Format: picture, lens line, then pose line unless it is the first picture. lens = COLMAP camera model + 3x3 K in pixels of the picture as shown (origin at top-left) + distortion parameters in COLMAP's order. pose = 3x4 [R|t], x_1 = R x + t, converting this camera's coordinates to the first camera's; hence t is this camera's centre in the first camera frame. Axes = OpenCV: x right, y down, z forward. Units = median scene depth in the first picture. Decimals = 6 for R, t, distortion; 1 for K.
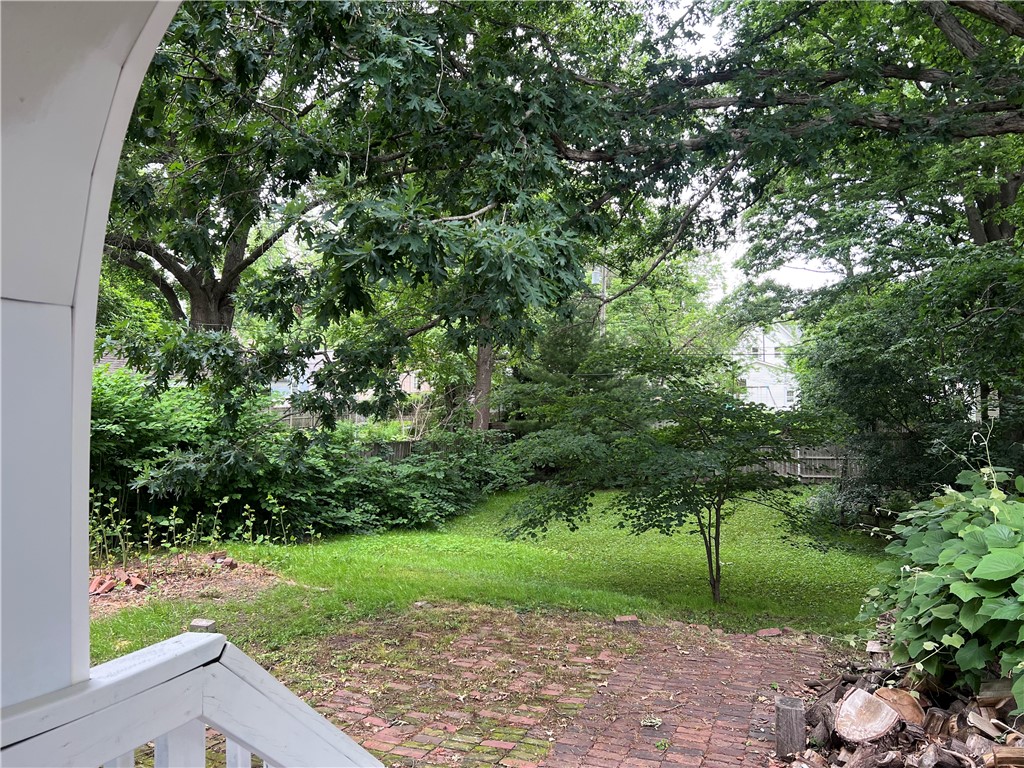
lens RADIAL K [[769.6, 0, 511.8], [0, 769.6, 388.1], [0, 0, 1]] dist [0.051797, -0.057803]
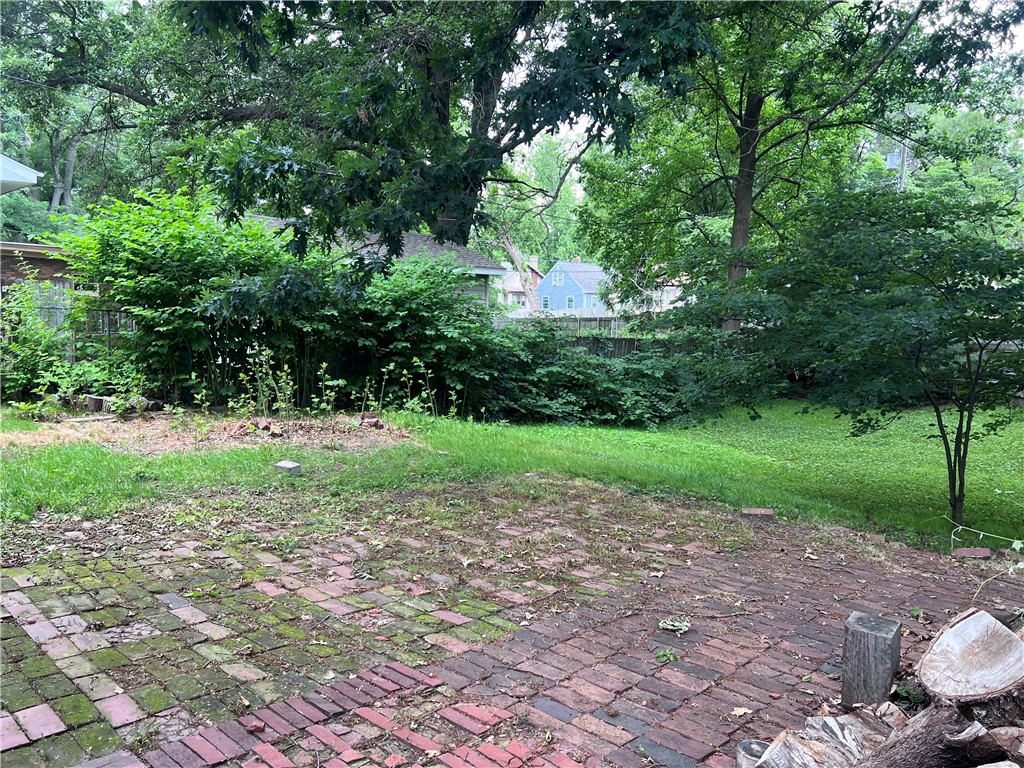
lens RADIAL K [[769.6, 0, 513.9], [0, 769.6, 379.2], [0, 0, 1]] dist [0.051797, -0.057803]
pose [[0.941313, 0.052827, -0.333375, 0.065765], [-0.020289, 0.994746, 0.100343, 0.036995], [0.336924, -0.087690, 0.937439, 0.082055]]
